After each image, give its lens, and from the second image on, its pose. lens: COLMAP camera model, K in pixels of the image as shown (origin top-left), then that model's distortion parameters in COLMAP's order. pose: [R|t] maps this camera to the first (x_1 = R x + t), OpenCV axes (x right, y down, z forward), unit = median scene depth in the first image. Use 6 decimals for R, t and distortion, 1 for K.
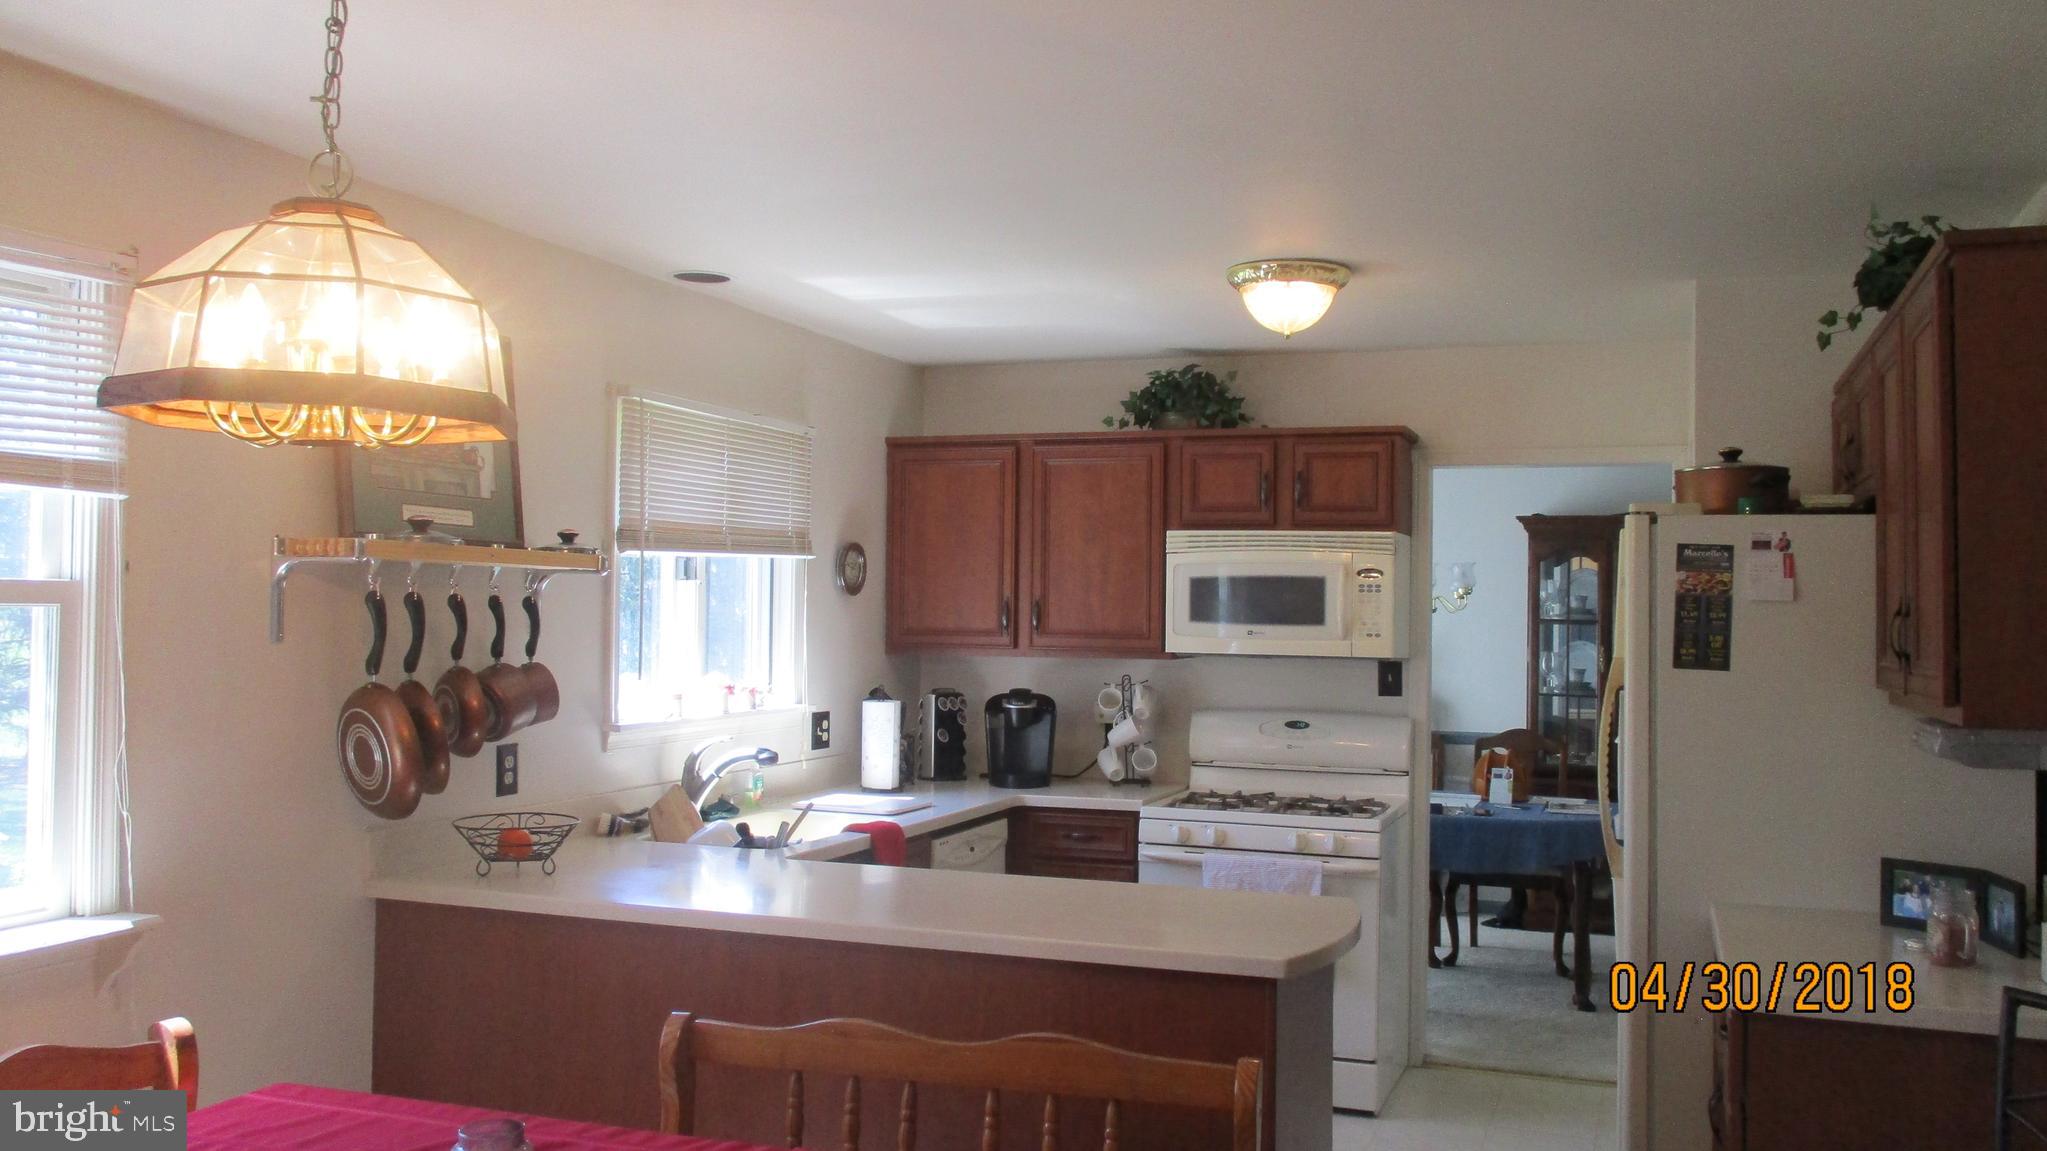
lens RADIAL K [[1707.9, 0, 1017.4], [0, 1707.9, 576.2], [0, 0, 1]] dist [-0.031328, 0.005234]
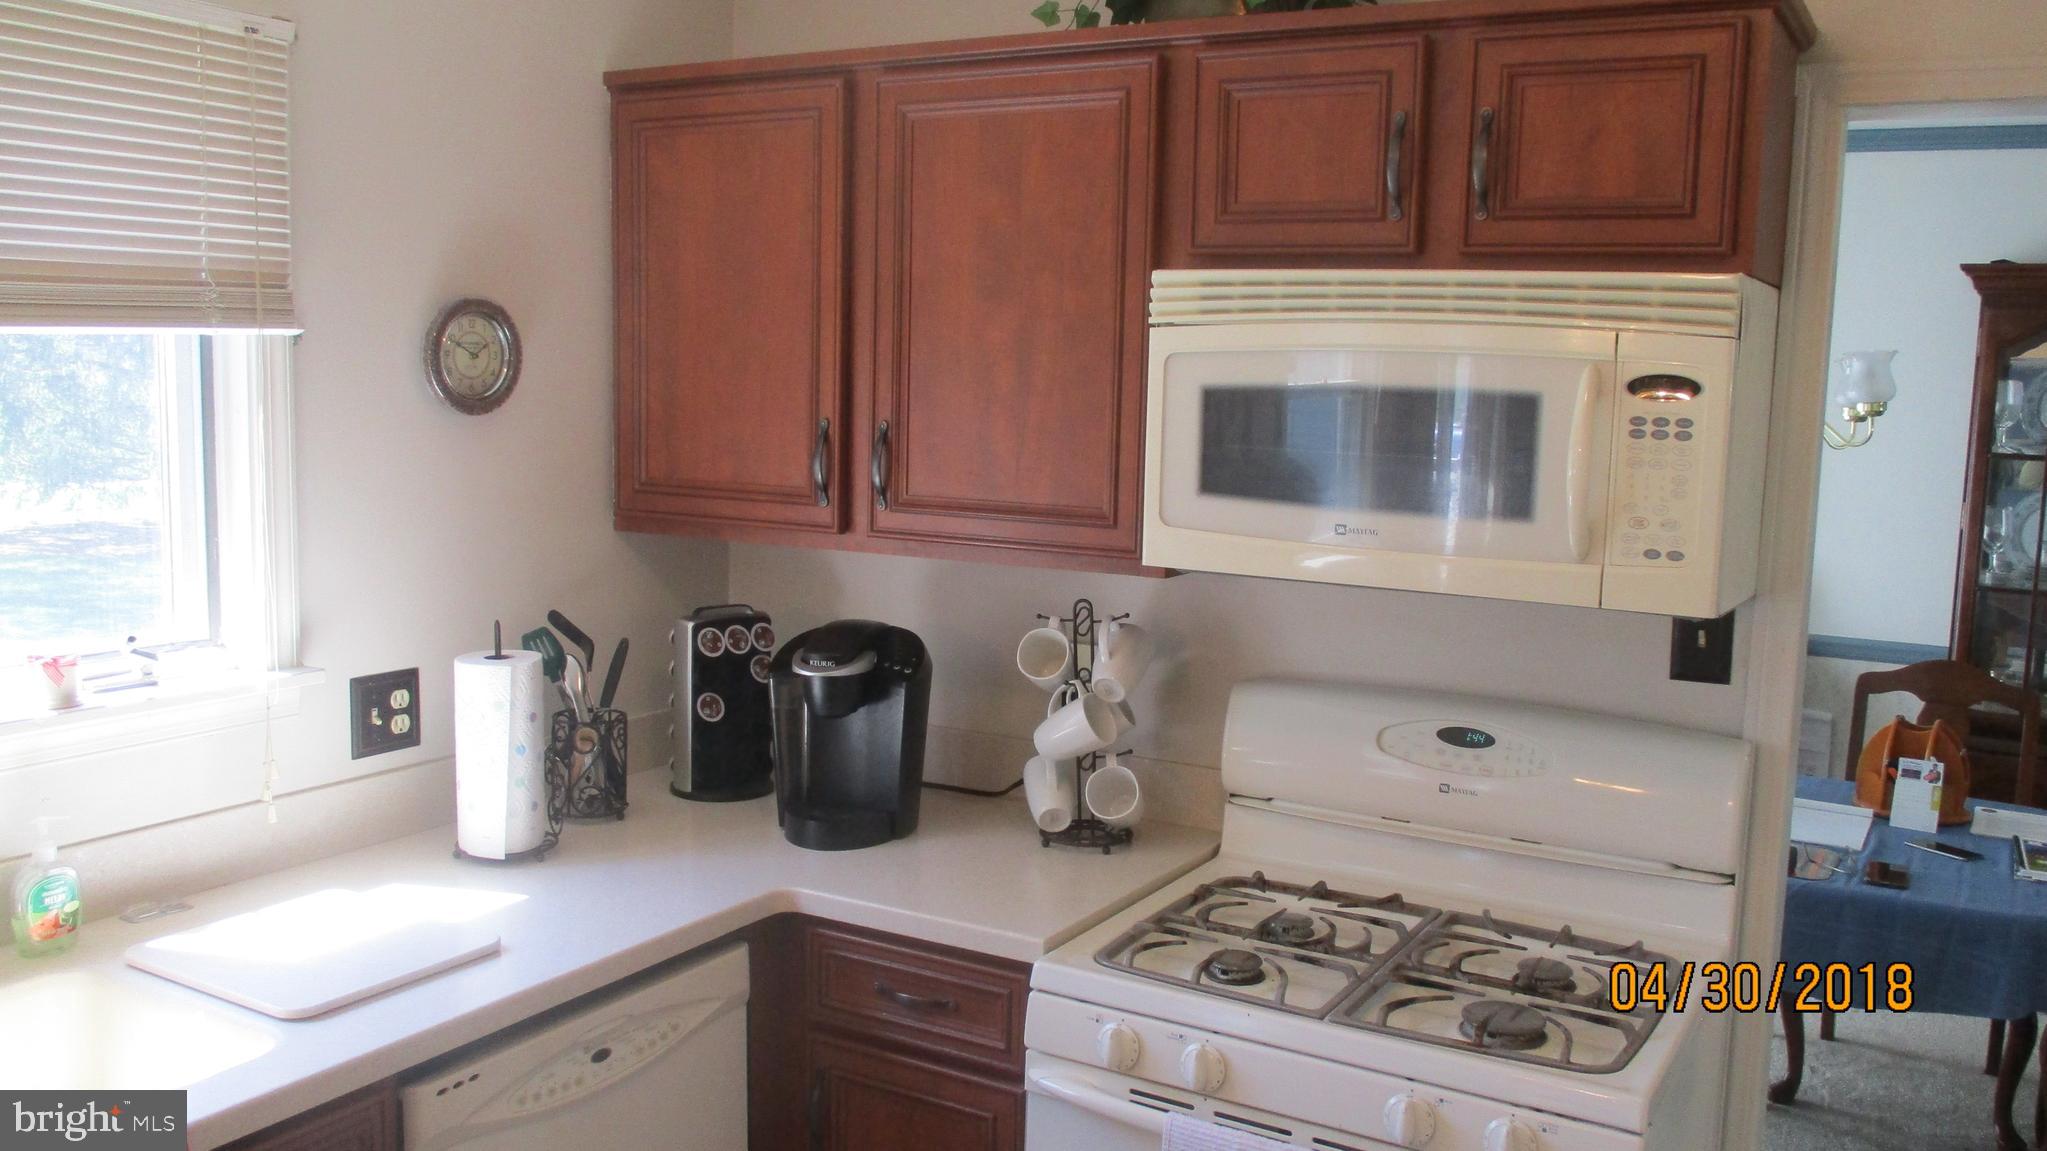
lens RADIAL K [[1707.9, 0, 1019.8], [0, 1707.9, 569.0], [0, 0, 1]] dist [-0.031328, 0.005234]
pose [[0.985986, 0.032208, -0.163692, 0.122740], [-0.010500, 0.991222, 0.131789, -0.009043], [0.166500, -0.128223, 0.977669, 0.574007]]
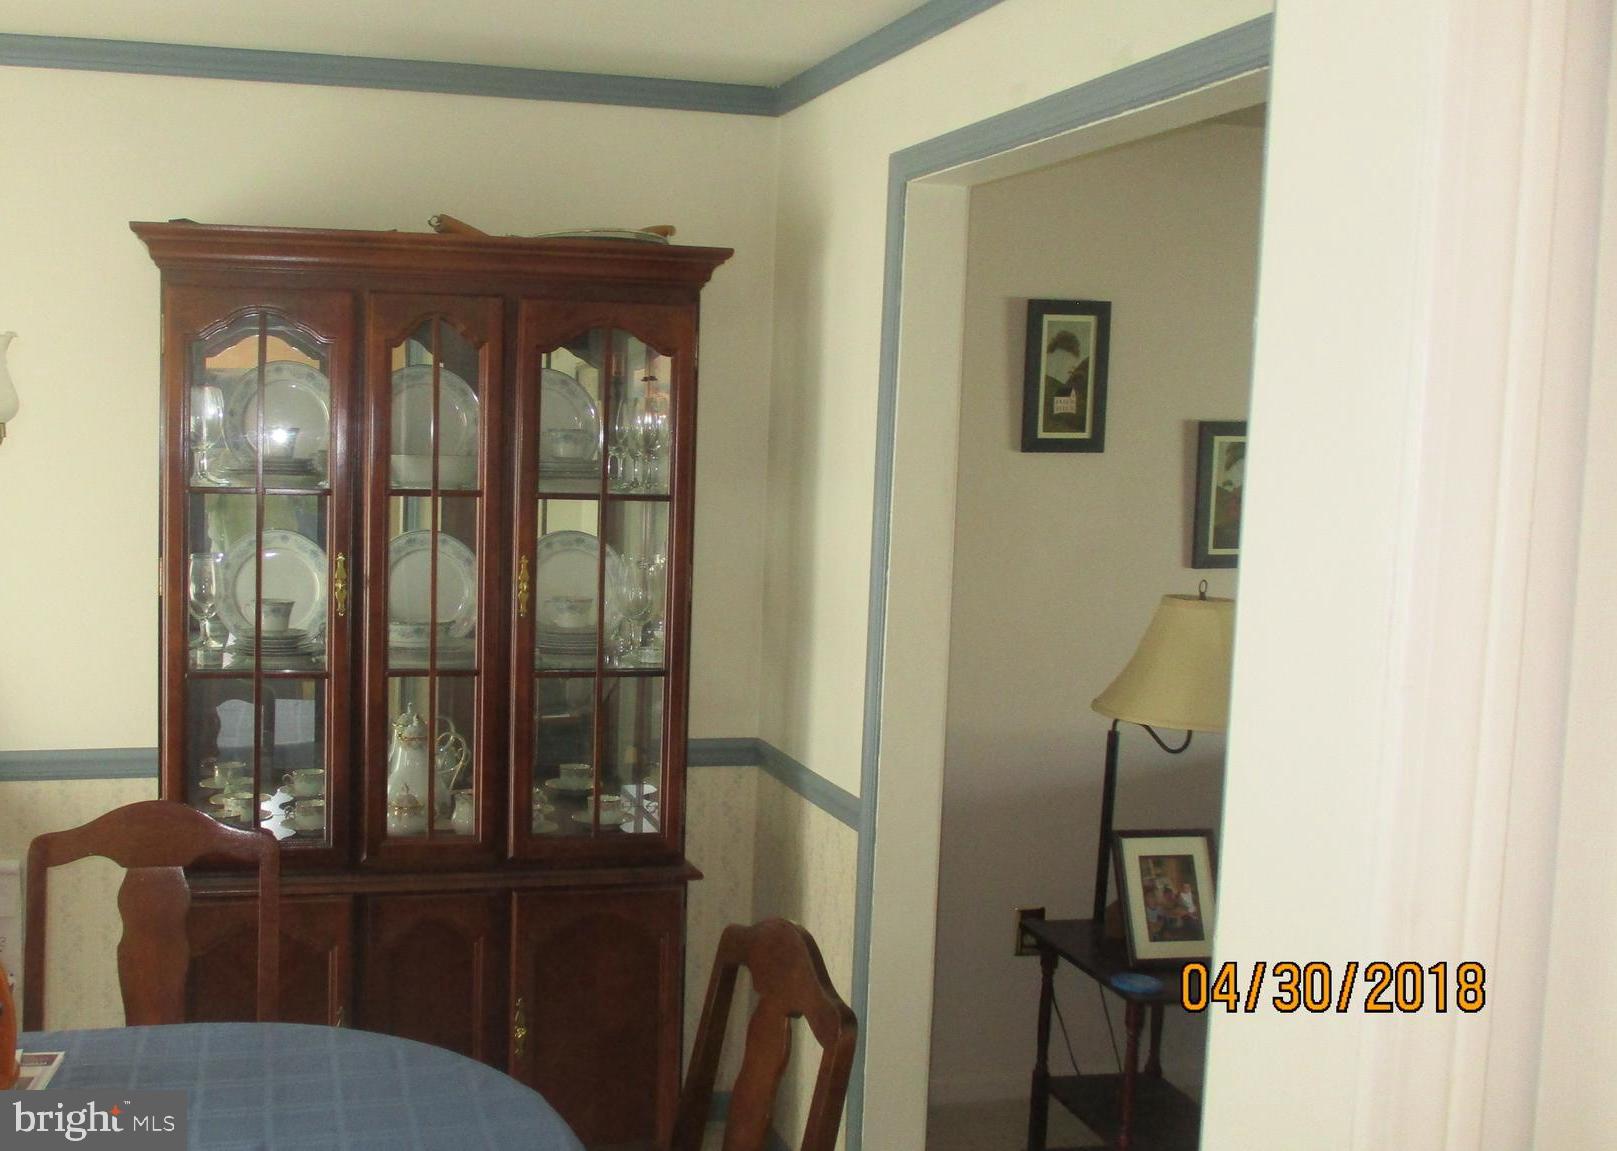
lens RADIAL K [[2129.3, 0, 806.0], [0, 2129.3, 580.1], [0, 0, 1]] dist [0.063167, 0.000000]
pose [[0.804912, -0.035639, 0.592323, 0.176283], [-0.026631, 0.995020, 0.096057, -0.007471], [-0.592796, -0.093091, 0.799954, 0.722134]]
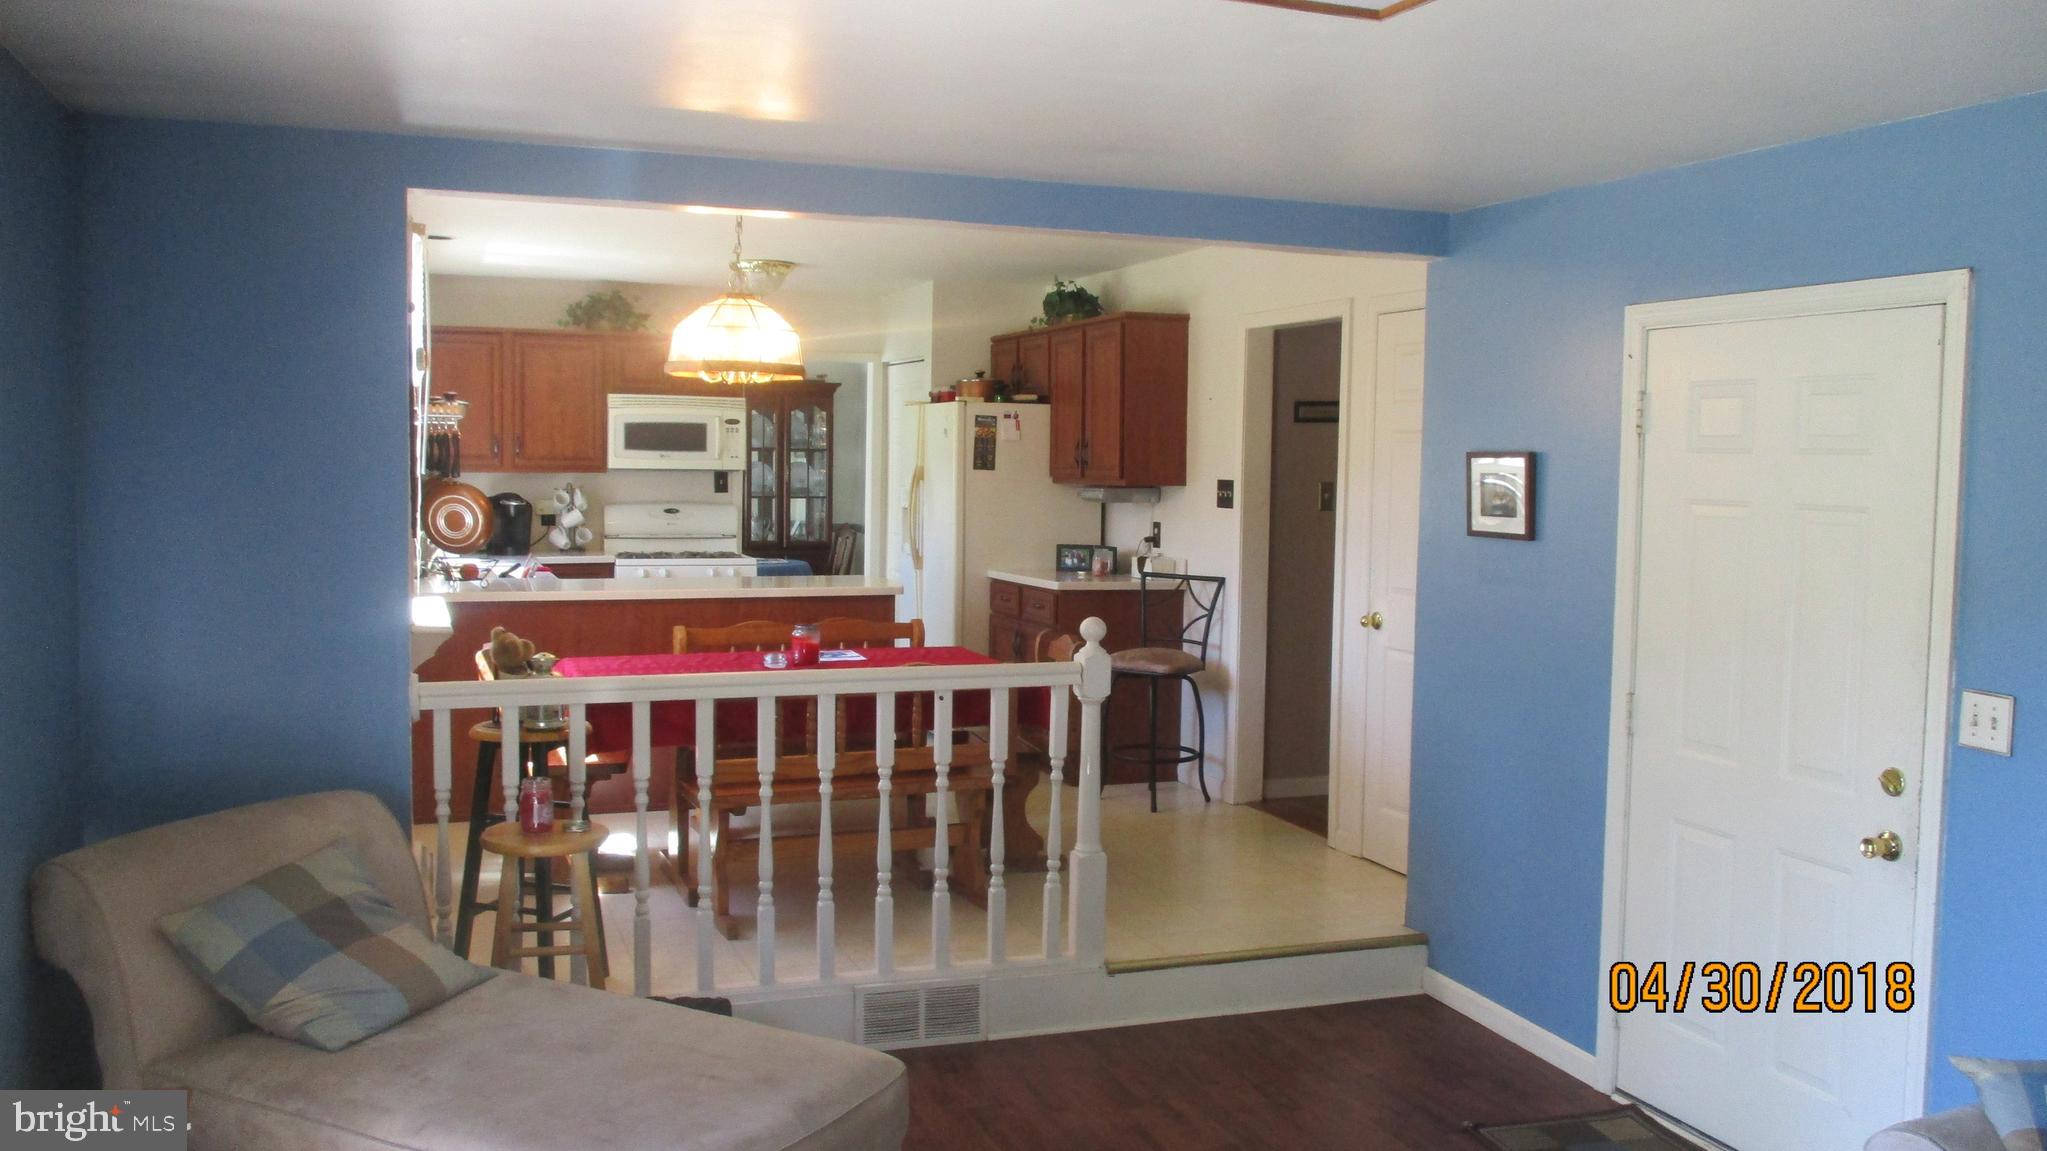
lens RADIAL K [[1707.9, 0, 1026.2], [0, 1707.9, 570.1], [0, 0, 1]] dist [-0.031328, 0.005234]
pose [[0.758171, -0.048862, 0.650222, -0.665382], [-0.015292, 0.995582, 0.092645, -0.015708], [-0.651876, -0.080184, 0.754074, -0.495747]]
